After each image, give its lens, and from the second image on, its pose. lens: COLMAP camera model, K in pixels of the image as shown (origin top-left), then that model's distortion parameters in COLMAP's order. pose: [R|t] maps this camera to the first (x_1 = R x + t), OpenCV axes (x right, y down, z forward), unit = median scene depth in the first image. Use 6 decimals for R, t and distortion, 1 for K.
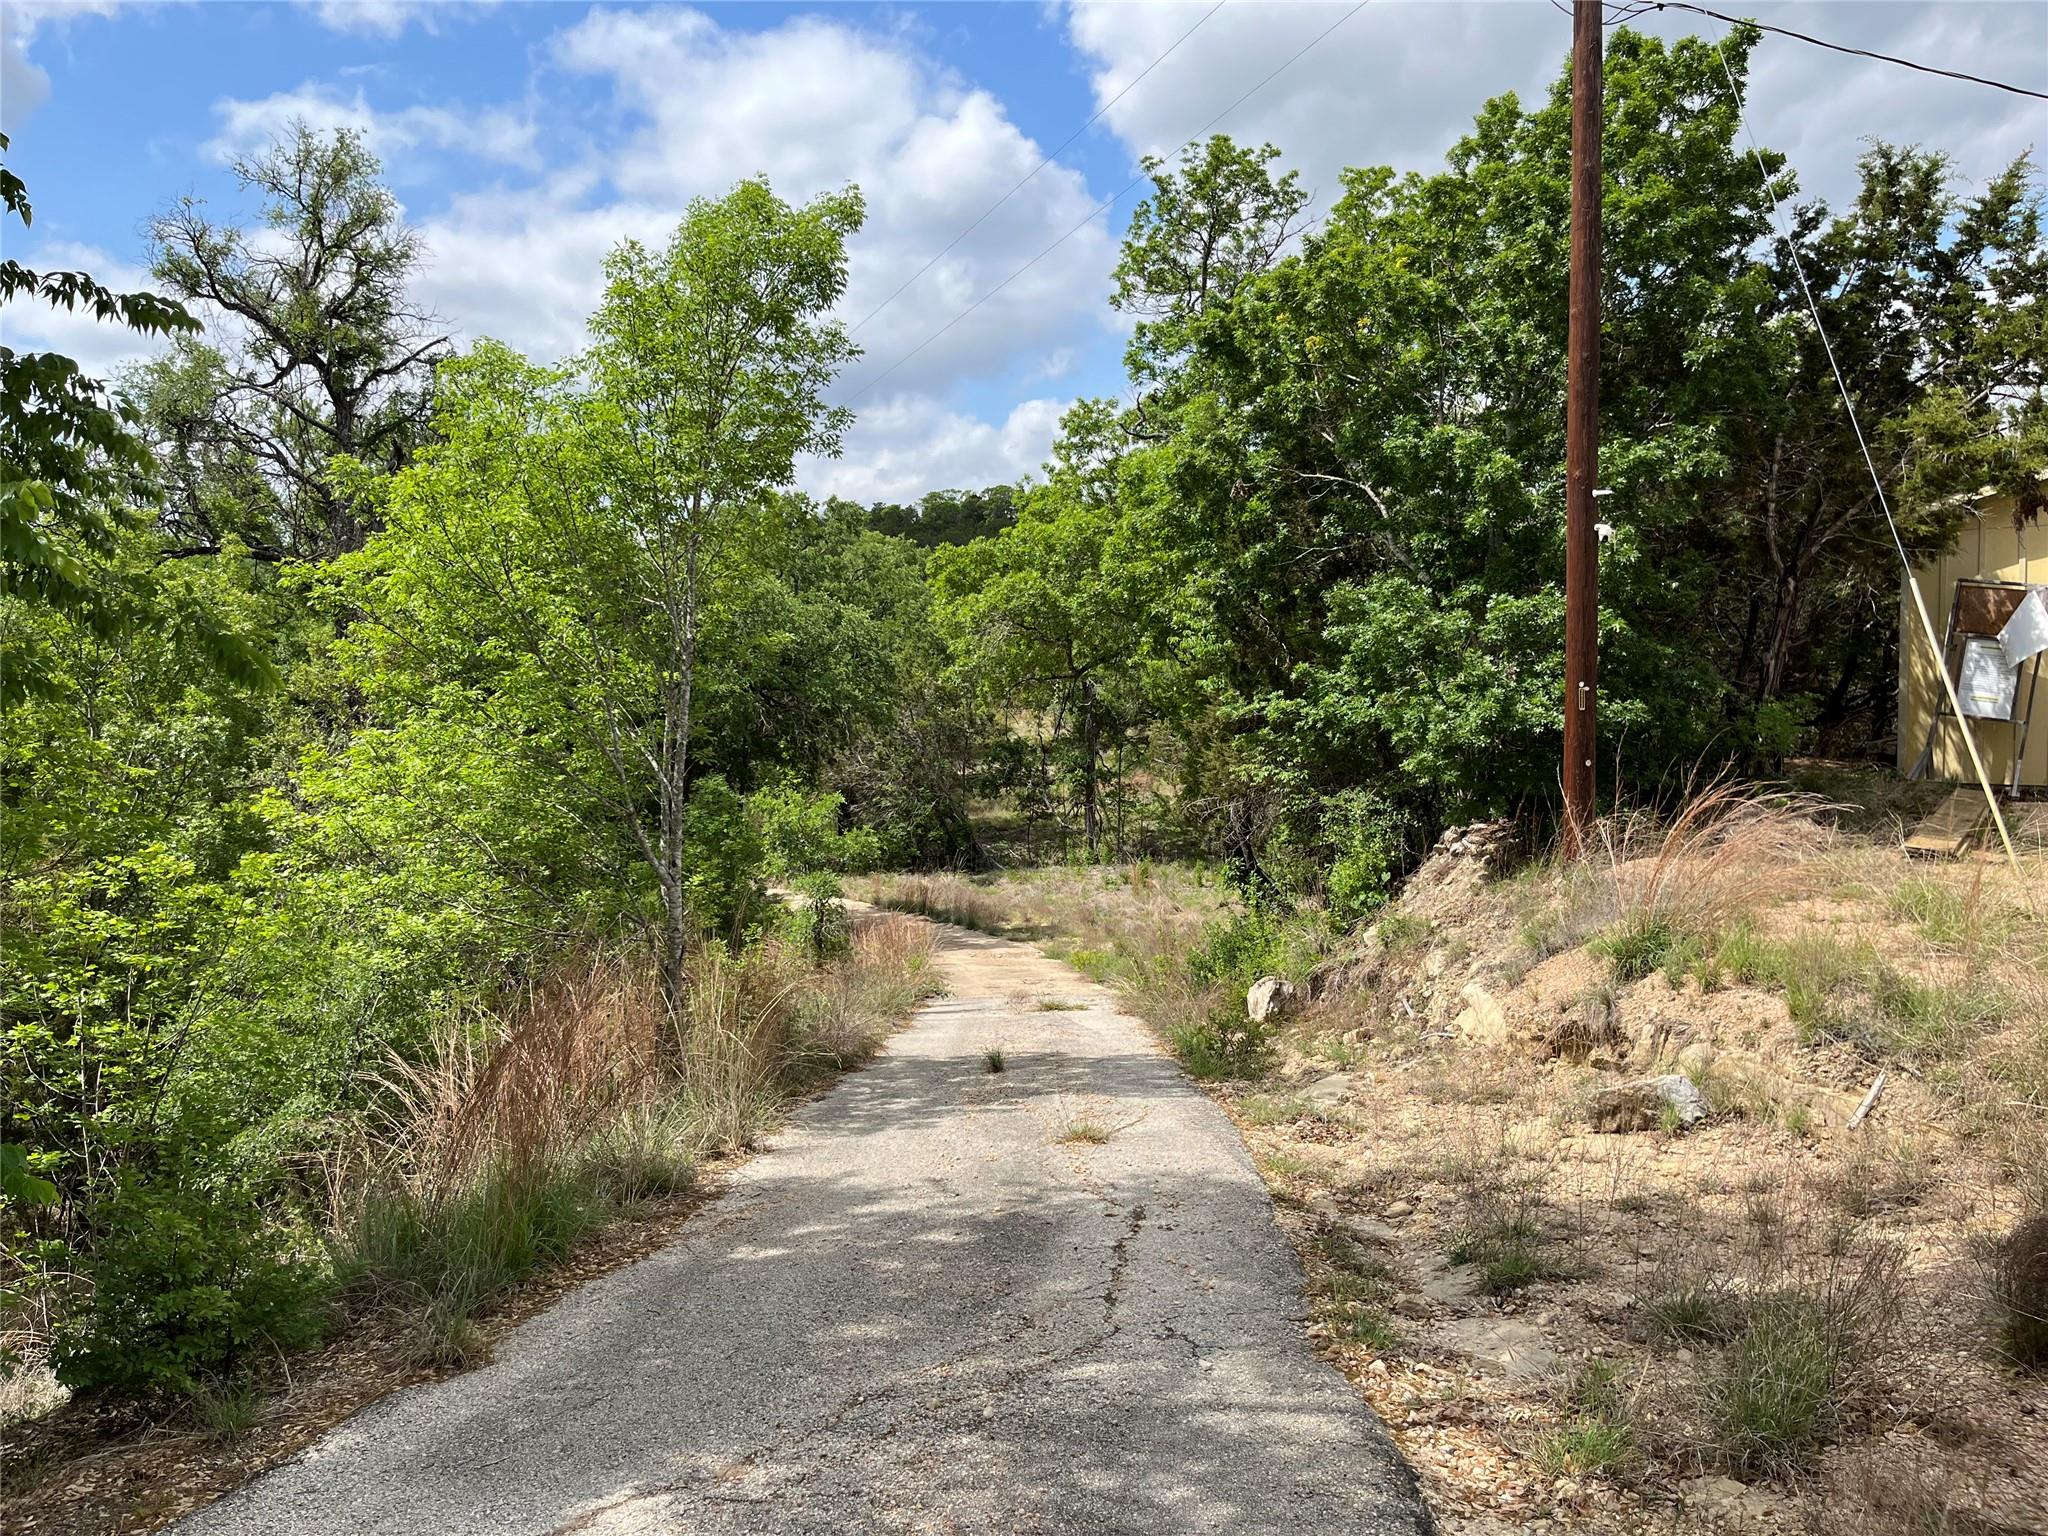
lens RADIAL K [[1514.0, 0, 1028.4], [0, 1514.0, 786.7], [0, 0, 1]] dist [0.036131, -0.058599]
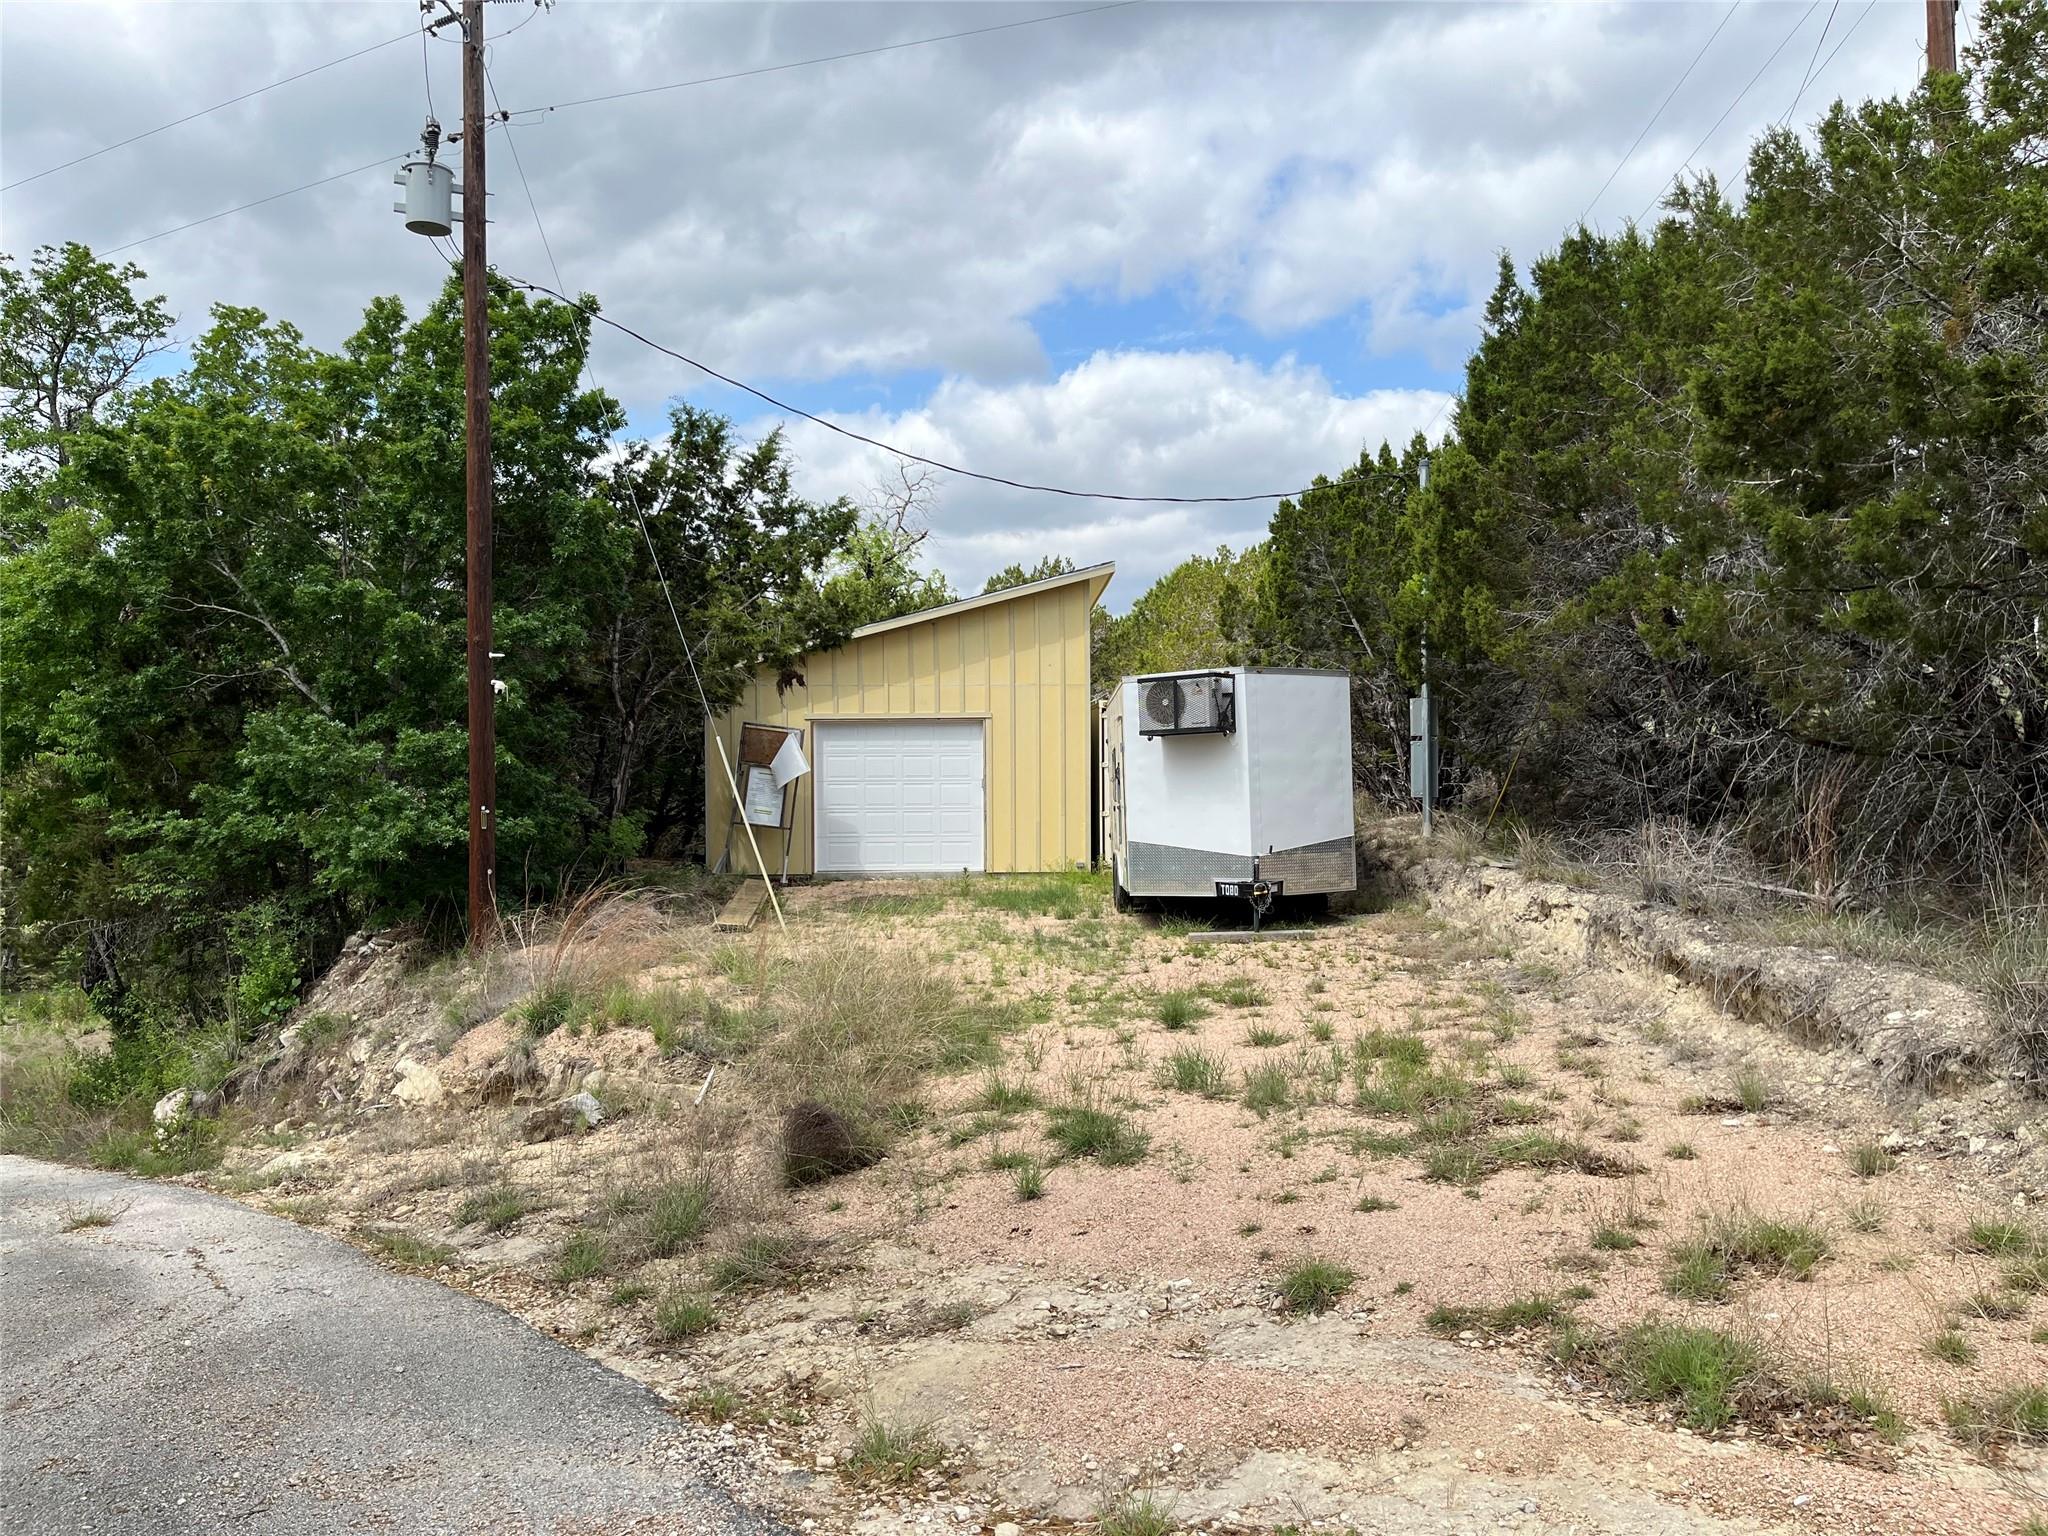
lens RADIAL K [[1514.0, 0, 1018.8], [0, 1514.0, 760.8], [0, 0, 1]] dist [0.036131, -0.058599]
pose [[0.746818, 0.012114, 0.664918, -0.111083], [0.043927, 0.996752, -0.067497, -0.002350], [-0.663576, 0.079616, 0.743861, -0.177071]]
